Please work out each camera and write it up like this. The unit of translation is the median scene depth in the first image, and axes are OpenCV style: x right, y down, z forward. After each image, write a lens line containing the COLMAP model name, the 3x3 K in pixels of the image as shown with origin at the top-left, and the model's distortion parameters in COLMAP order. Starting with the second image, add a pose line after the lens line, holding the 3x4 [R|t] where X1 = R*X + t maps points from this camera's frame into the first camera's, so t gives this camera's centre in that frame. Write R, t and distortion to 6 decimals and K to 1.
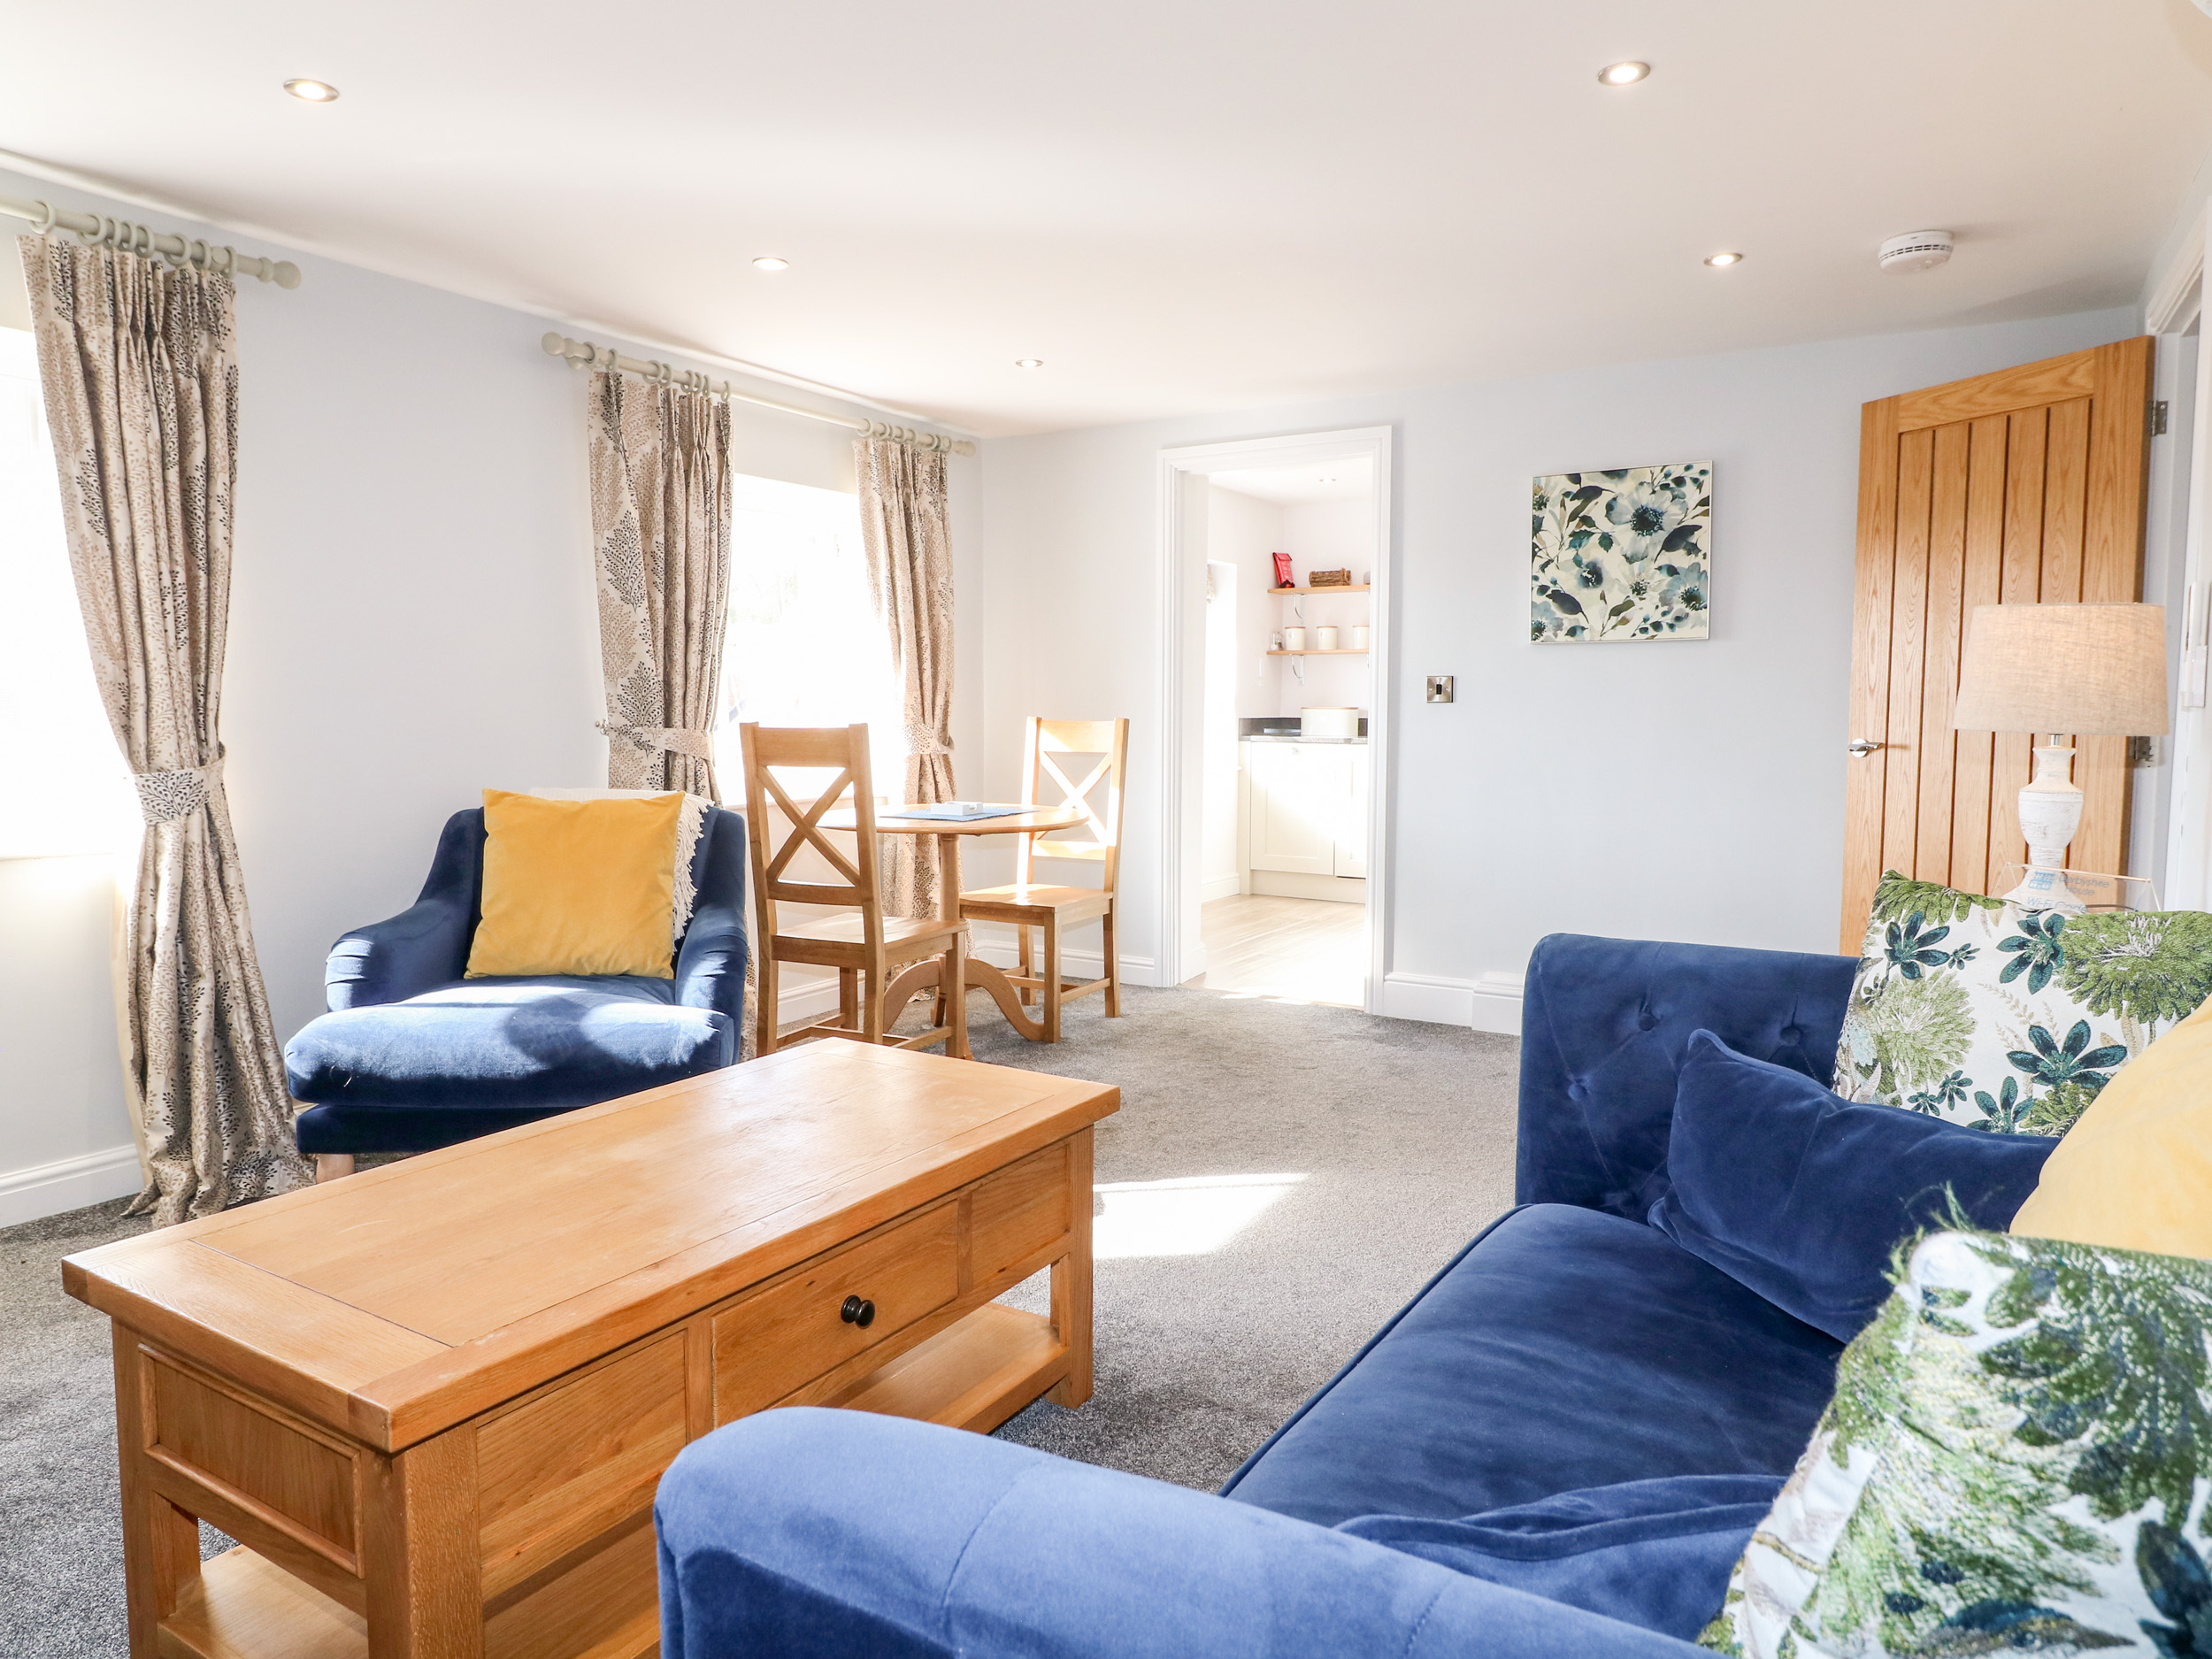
lens RADIAL K [[1407.1, 0, 1099.4], [0, 1407.1, 827.6], [0, 0, 1]] dist [0.002134, -0.000032]
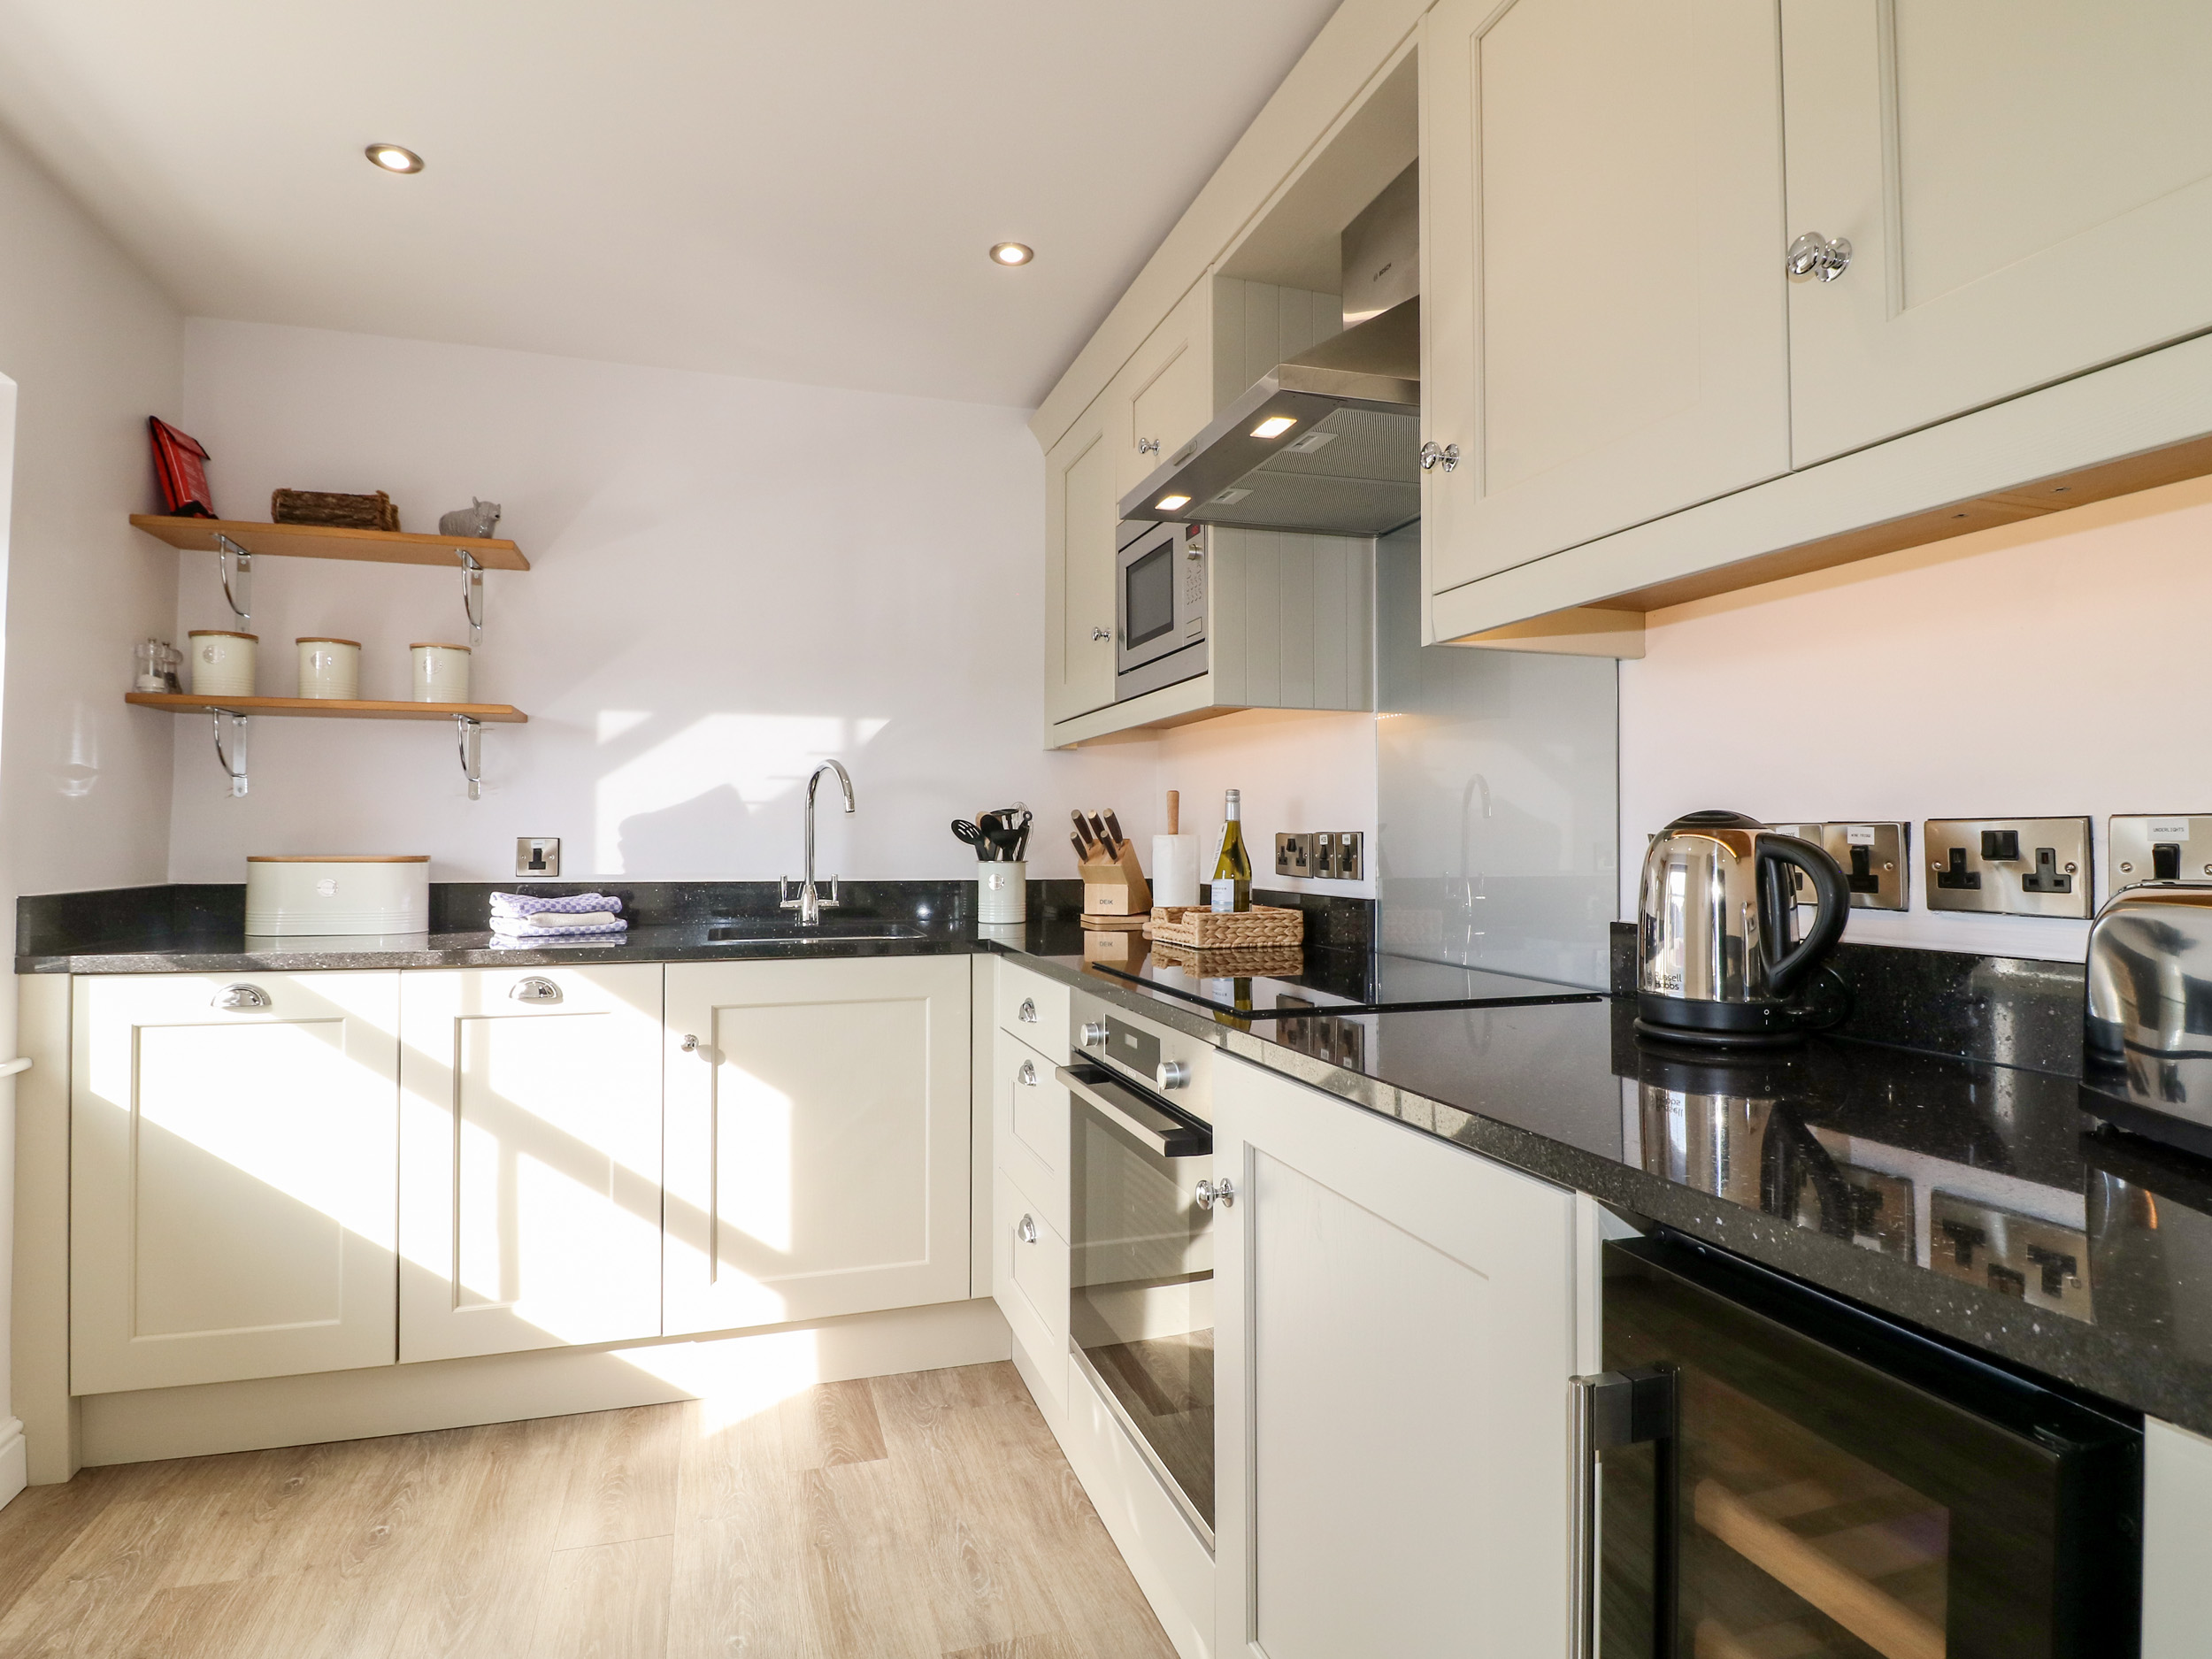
lens RADIAL K [[1183.3, 0, 1091.8], [0, 1183.3, 812.5], [0, 0, 1]] dist [-0.017152, -0.002218]
pose [[0.657208, 0.014987, 0.753560, 0.095597], [0.069842, 0.994290, -0.080687, -0.091270], [-0.750466, 0.105658, 0.652409, 1.012530]]
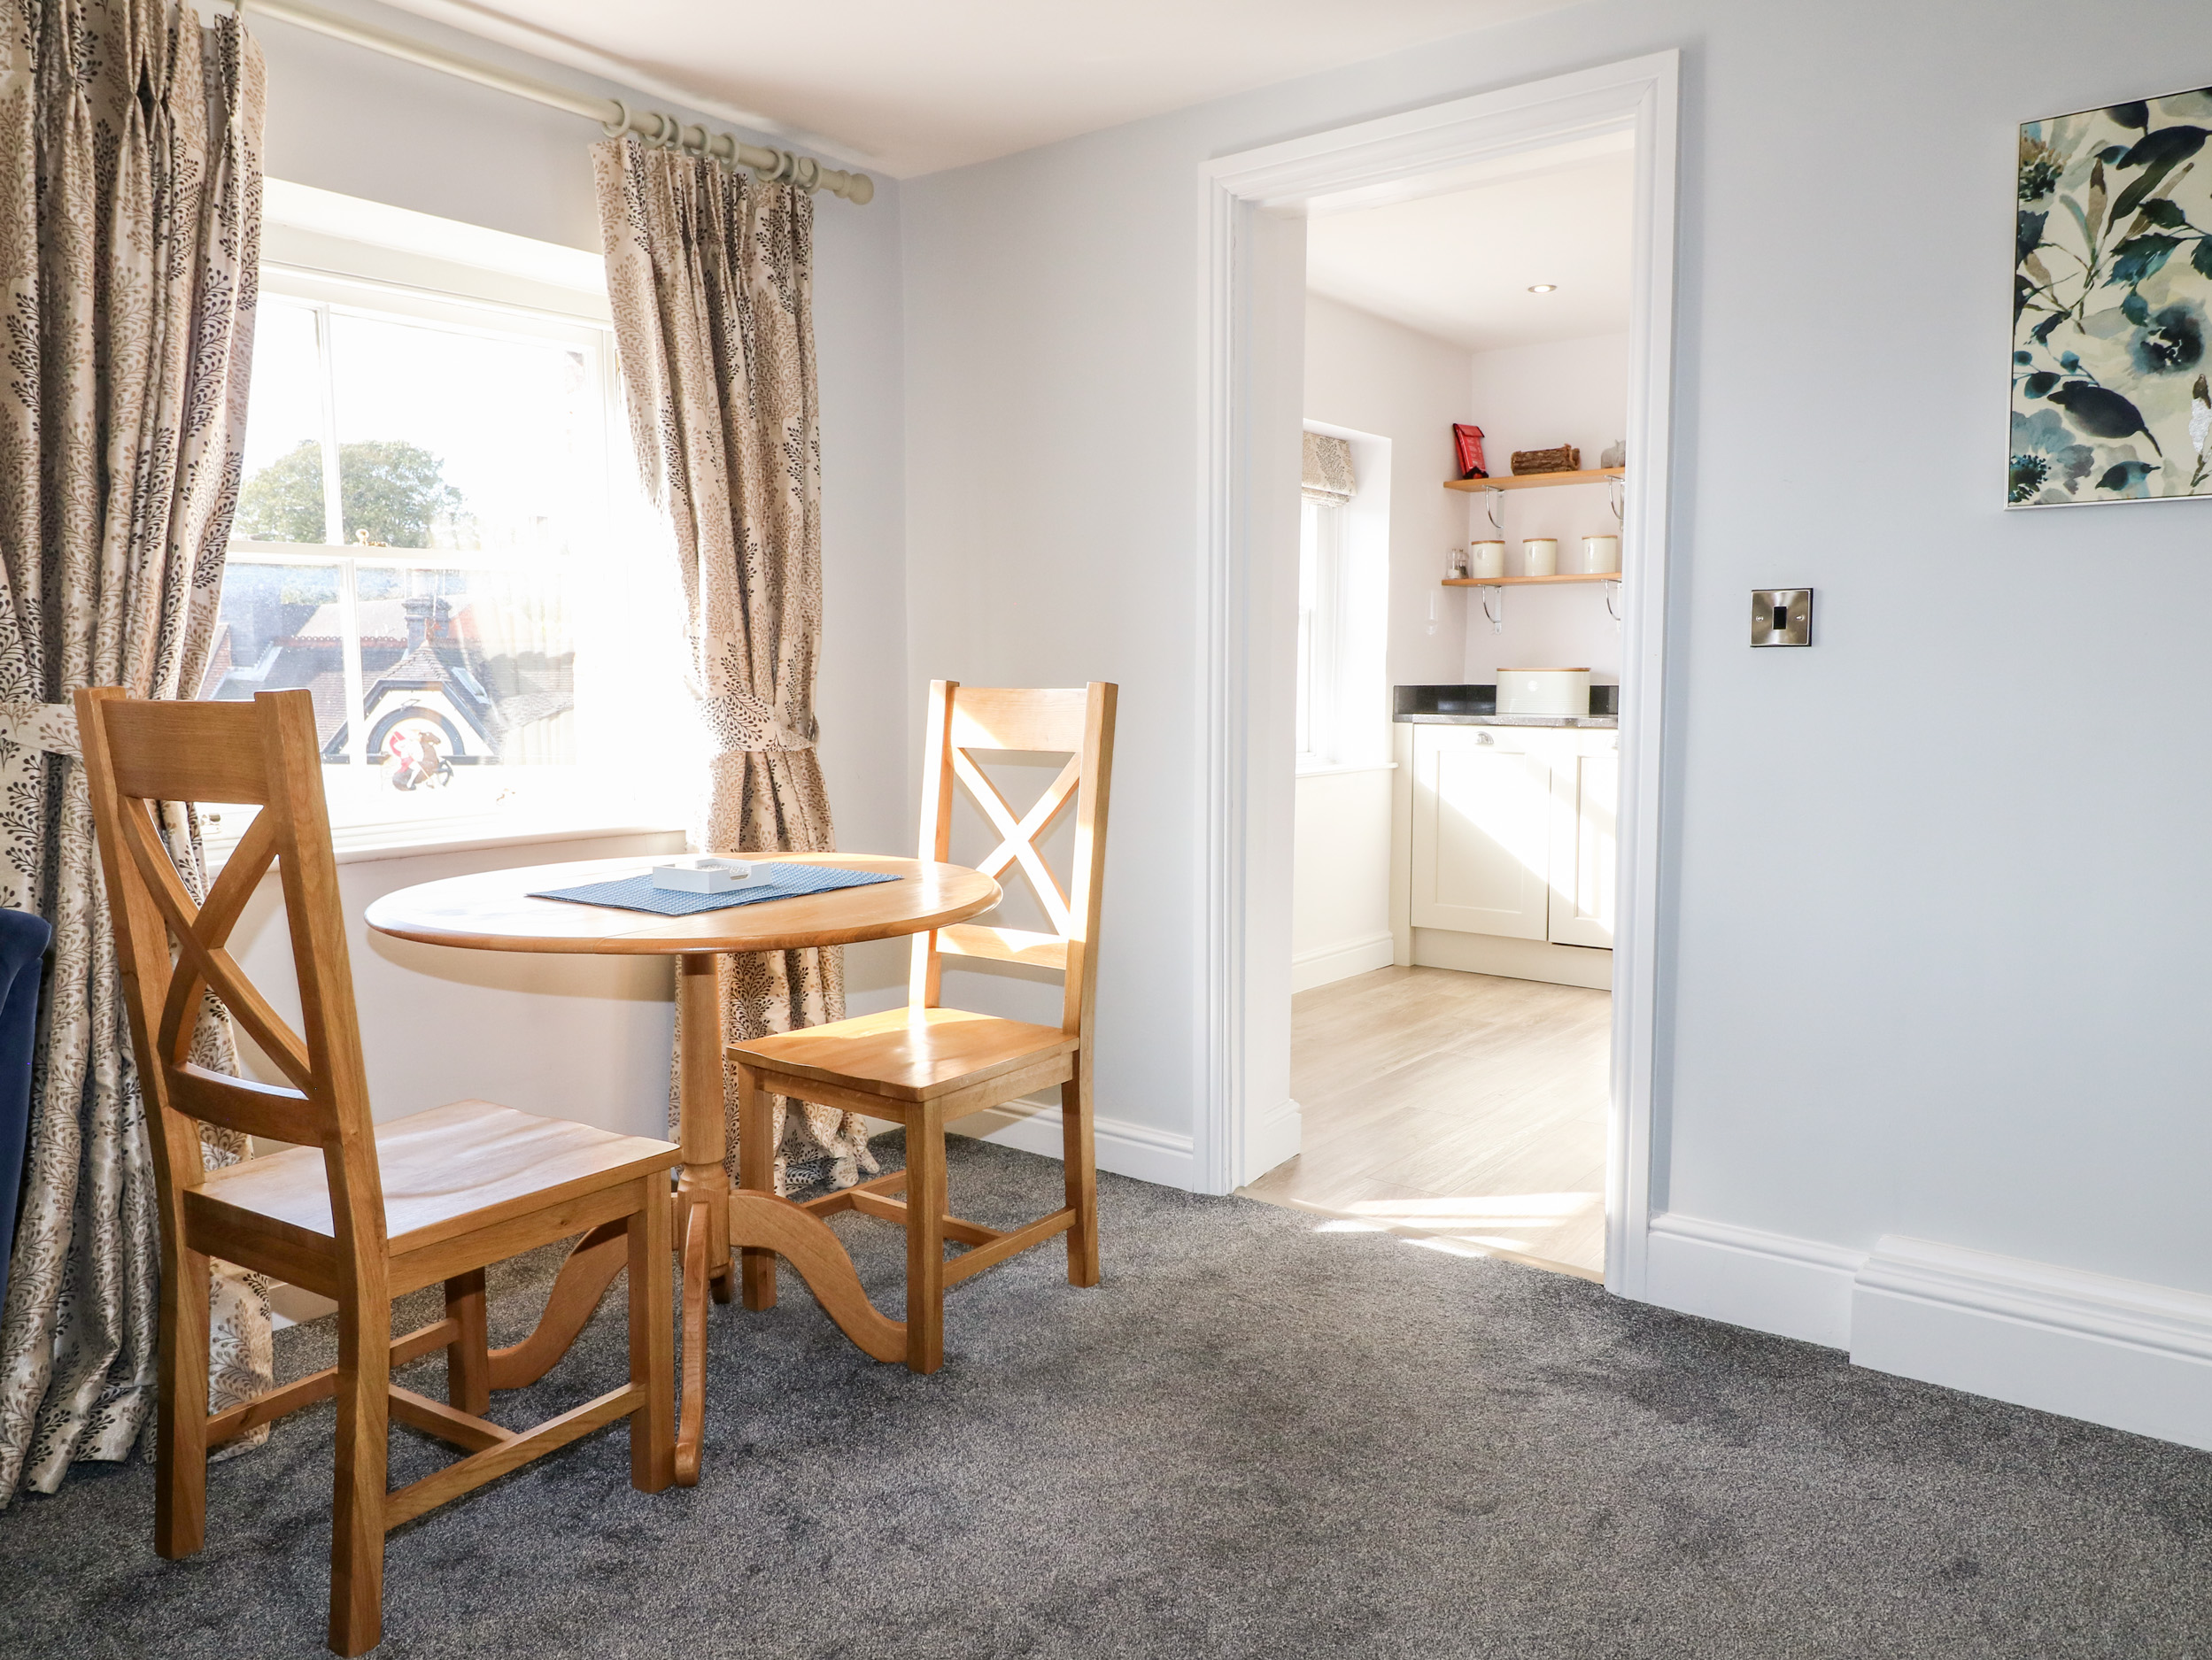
lens RADIAL K [[1569.7, 0, 1103.9], [0, 1569.7, 823.1], [0, 0, 1]] dist [-0.002066, 0.003746]
pose [[0.993616, 0.007910, -0.112538, 0.076268], [-0.007197, 0.999951, 0.006742, -0.031514], [0.112586, -0.005889, 0.993625, 0.443859]]
